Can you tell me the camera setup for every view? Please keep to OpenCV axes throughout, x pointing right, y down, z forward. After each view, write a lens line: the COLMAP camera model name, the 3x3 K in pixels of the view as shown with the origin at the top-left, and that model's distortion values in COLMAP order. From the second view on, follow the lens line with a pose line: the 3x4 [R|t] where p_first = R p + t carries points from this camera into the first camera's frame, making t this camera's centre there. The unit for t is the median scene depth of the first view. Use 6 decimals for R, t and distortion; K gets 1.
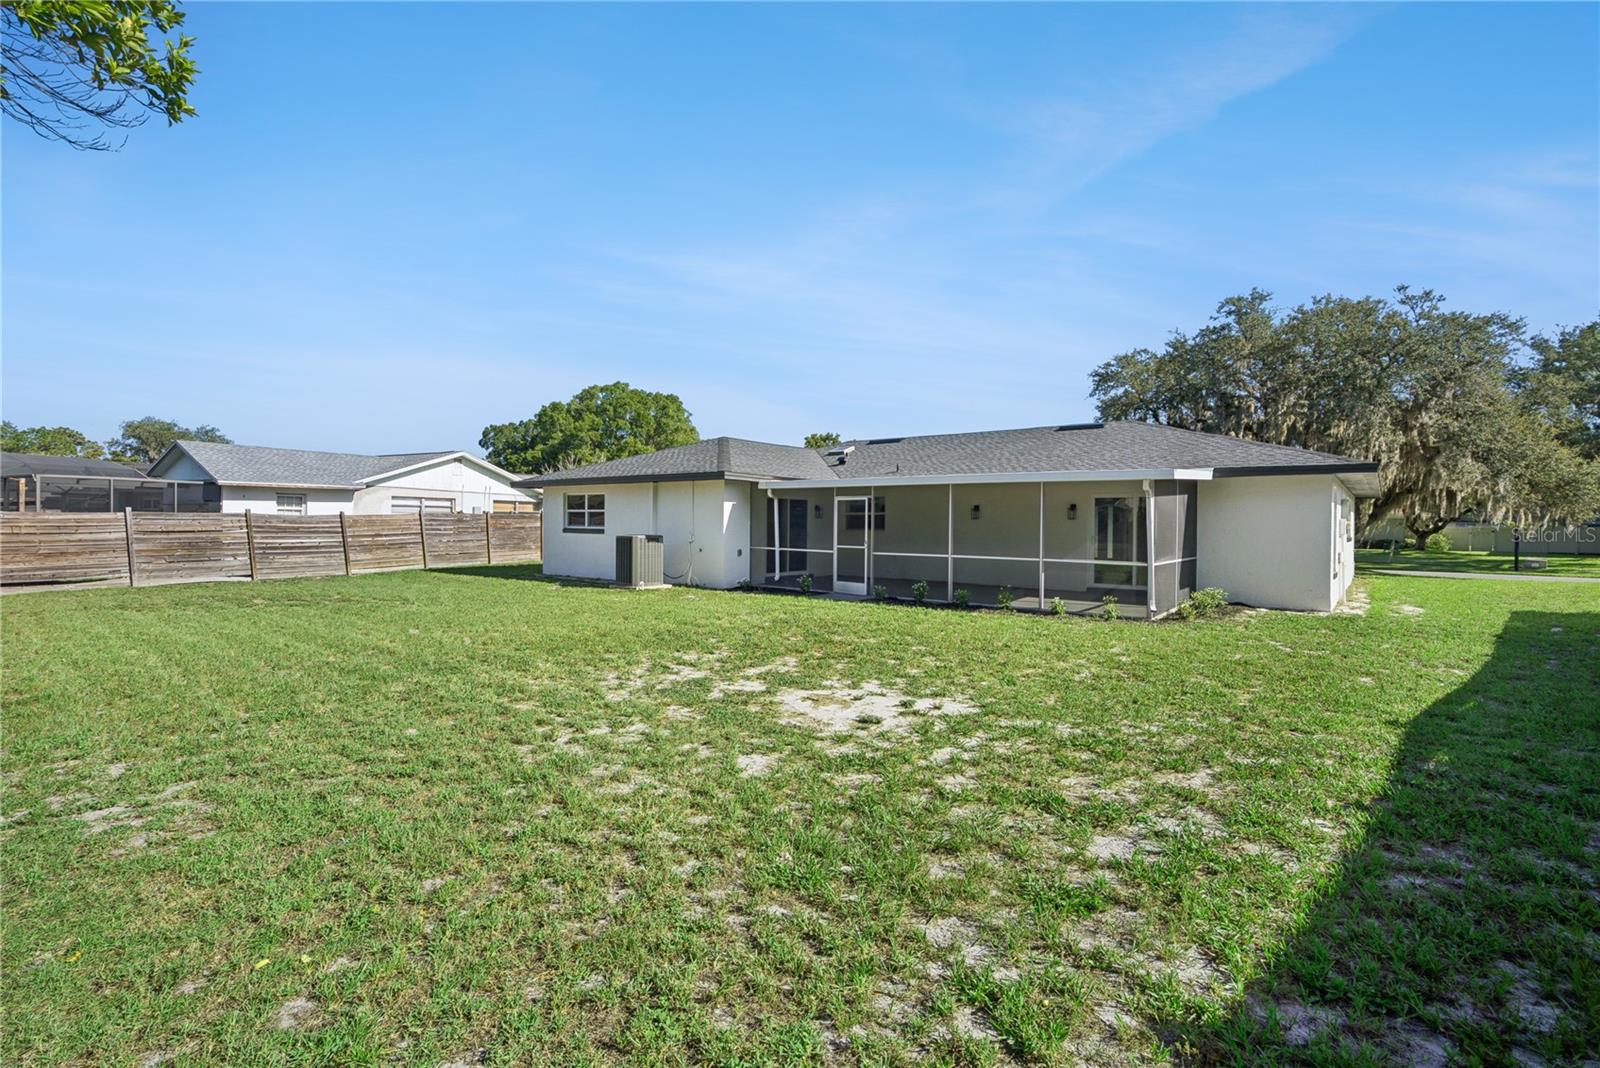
lens RADIAL K [[730.9, 0, 797.3], [0, 730.9, 526.8], [0, 0, 1]] dist [-0.008229, 0.005220]
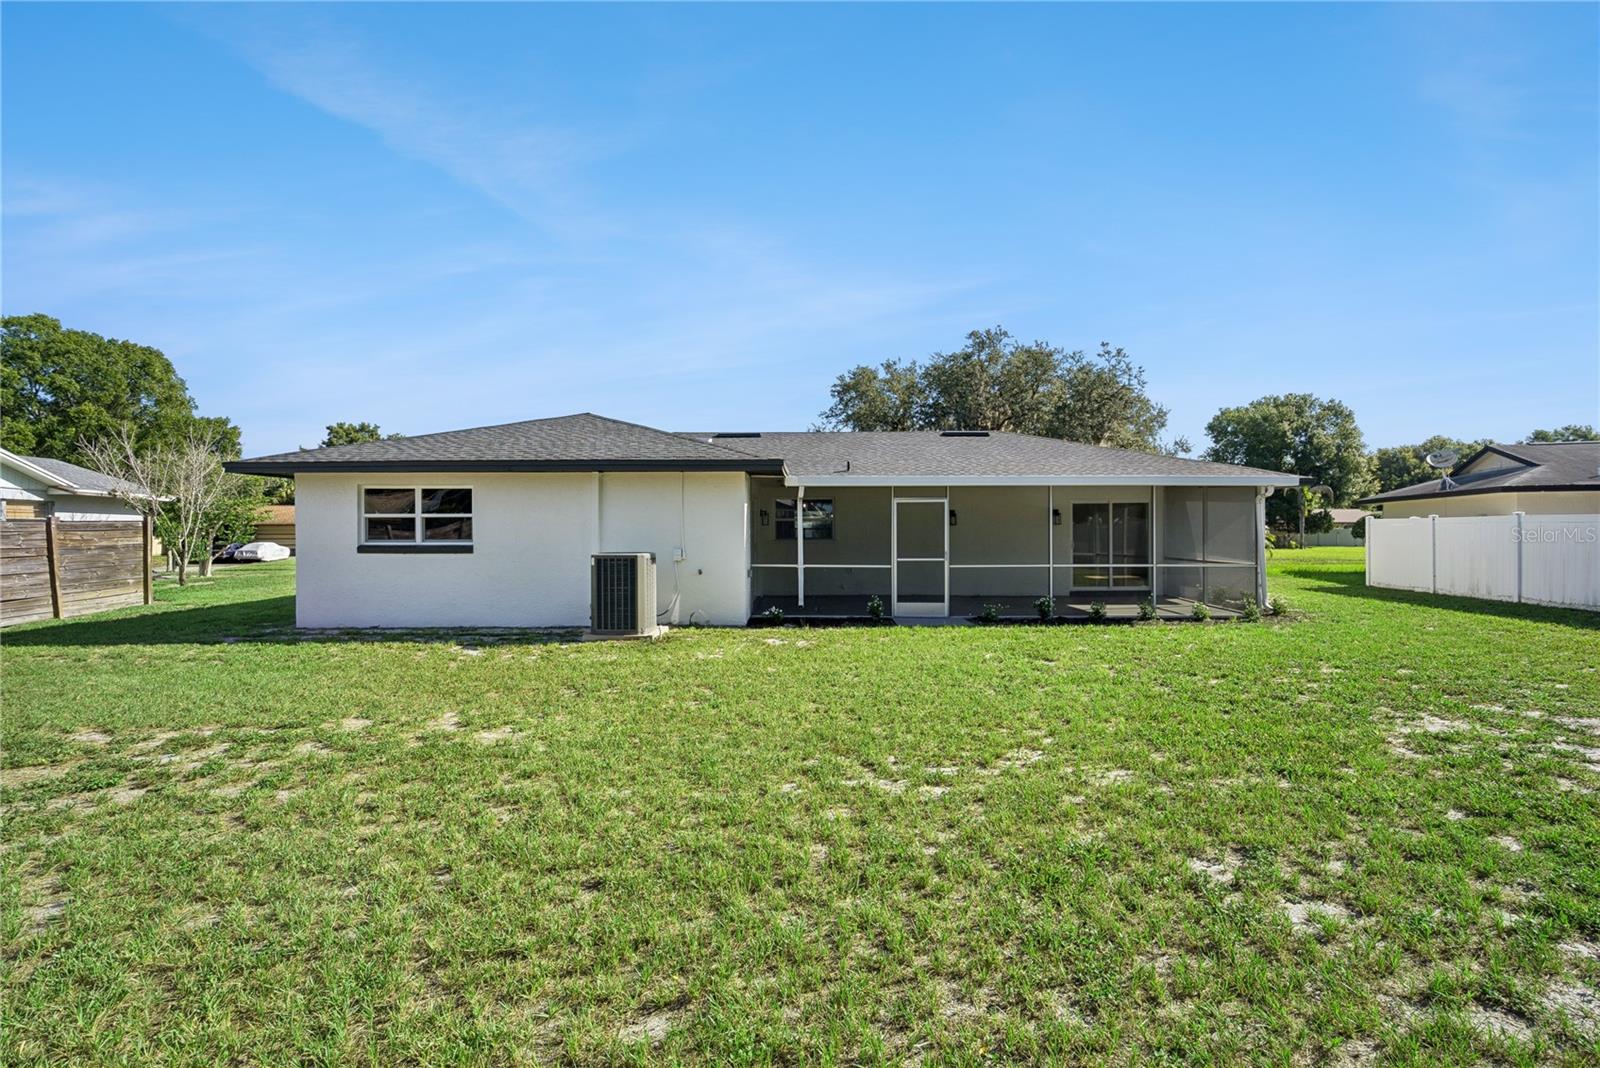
lens RADIAL K [[730.9, 0, 801.6], [0, 730.9, 535.6], [0, 0, 1]] dist [-0.008229, 0.005220]
pose [[0.787065, -0.014511, 0.616699, -0.424156], [0.014031, 0.999886, 0.005620, -0.004602], [-0.616710, 0.004229, 0.787179, 0.347539]]
